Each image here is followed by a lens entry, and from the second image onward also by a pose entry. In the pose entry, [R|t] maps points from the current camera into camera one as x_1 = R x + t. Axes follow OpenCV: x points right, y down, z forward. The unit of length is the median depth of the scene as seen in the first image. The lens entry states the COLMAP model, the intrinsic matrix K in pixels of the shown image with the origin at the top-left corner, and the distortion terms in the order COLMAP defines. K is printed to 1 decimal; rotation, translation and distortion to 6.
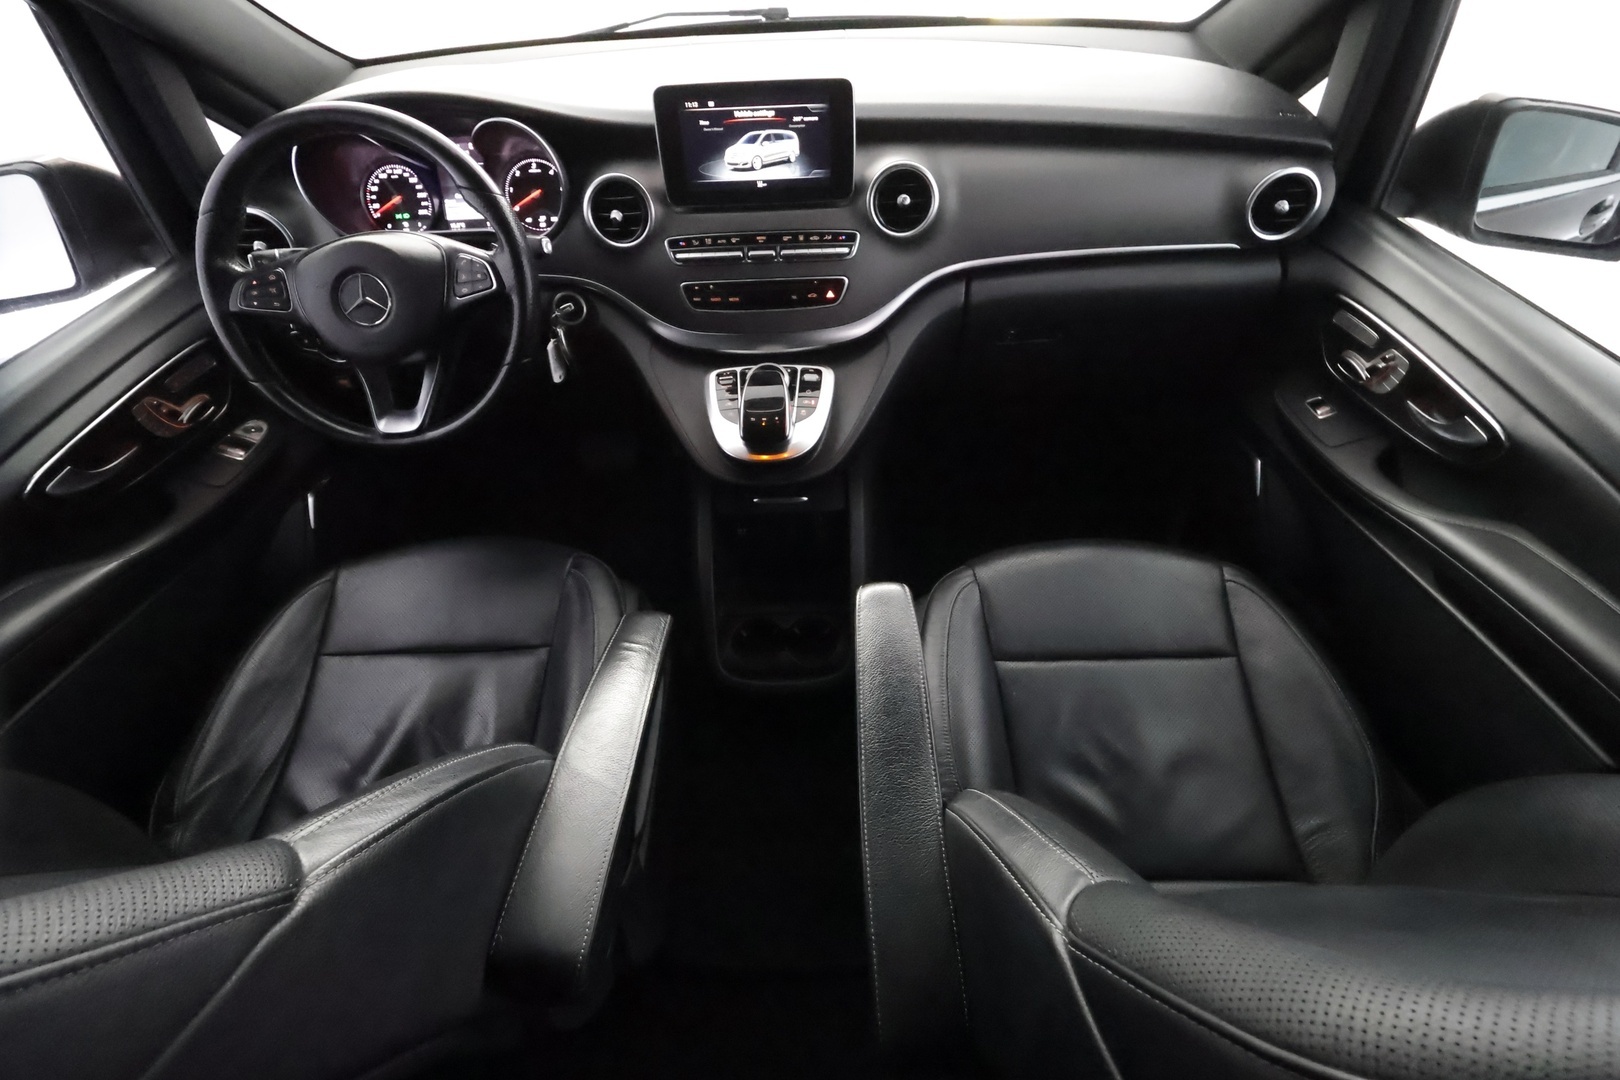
lens RADIAL K [[751.5, 0, 812.3], [0, 751.5, 538.4], [0, 0, 1]] dist [0.000702, 0.000876]
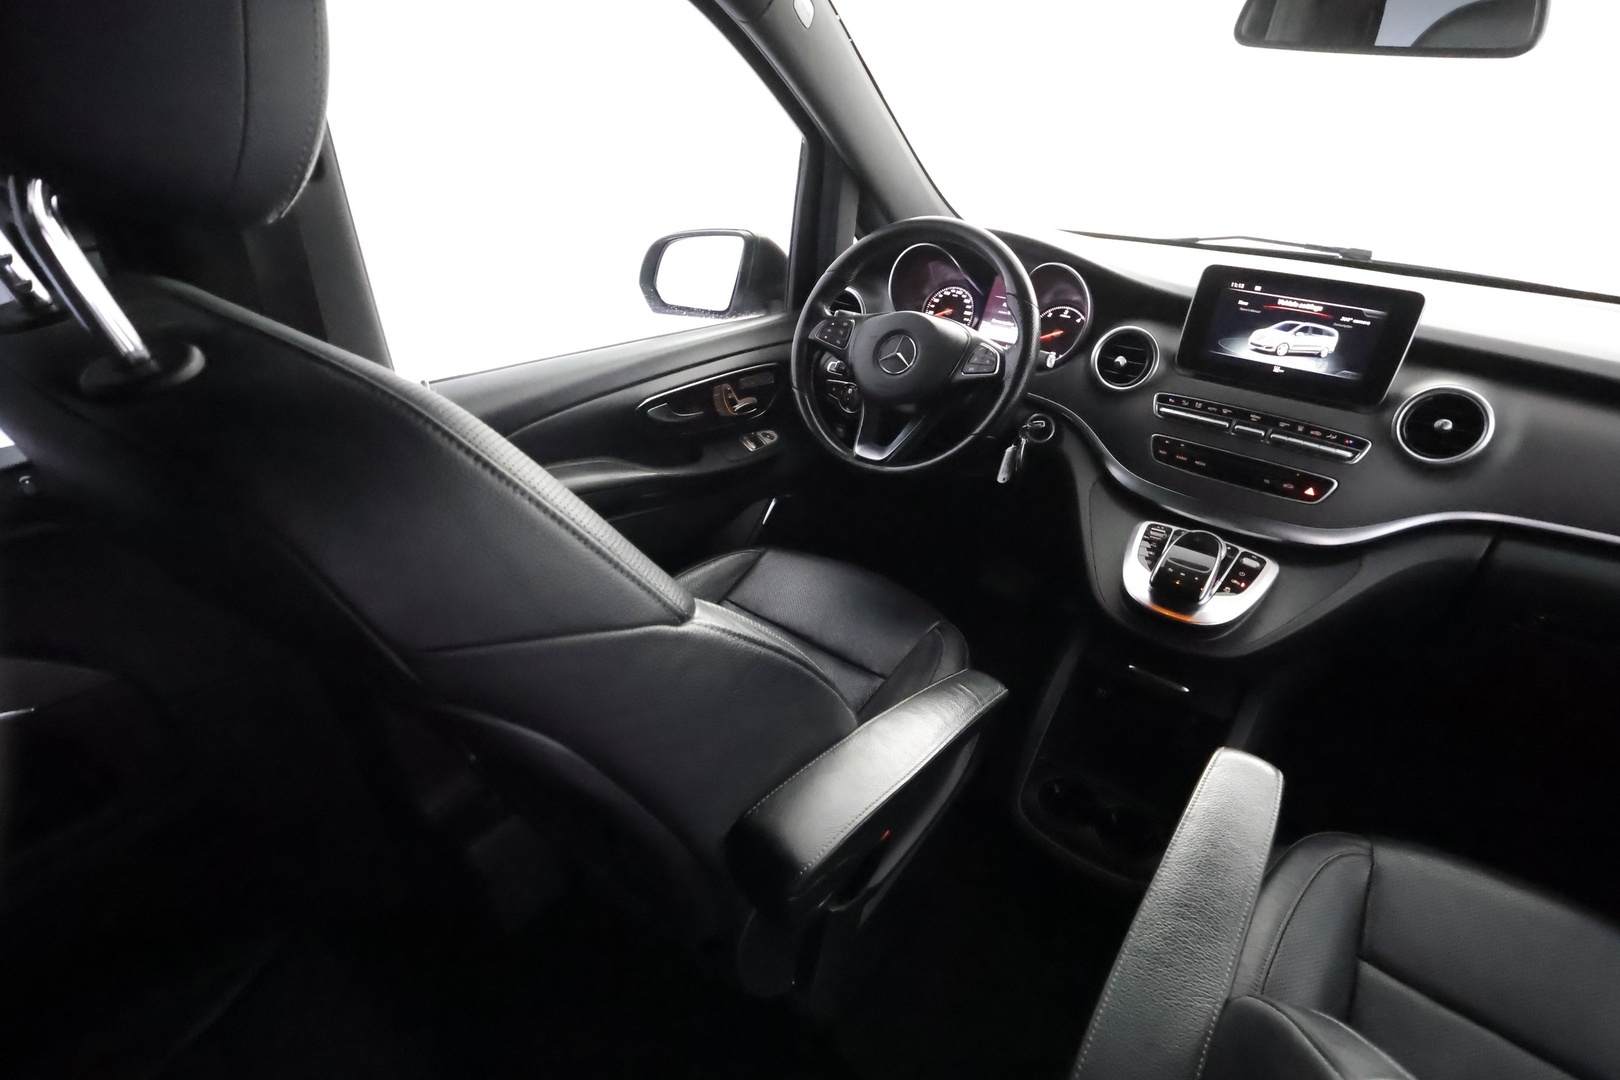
lens RADIAL K [[751.5, 0, 816.2], [0, 751.5, 537.4], [0, 0, 1]] dist [0.000702, 0.000876]
pose [[0.787942, 0.367363, -0.494157, 0.023729], [-0.481682, 0.867669, -0.123014, 0.138860], [0.383574, 0.334954, 0.860626, -0.020940]]
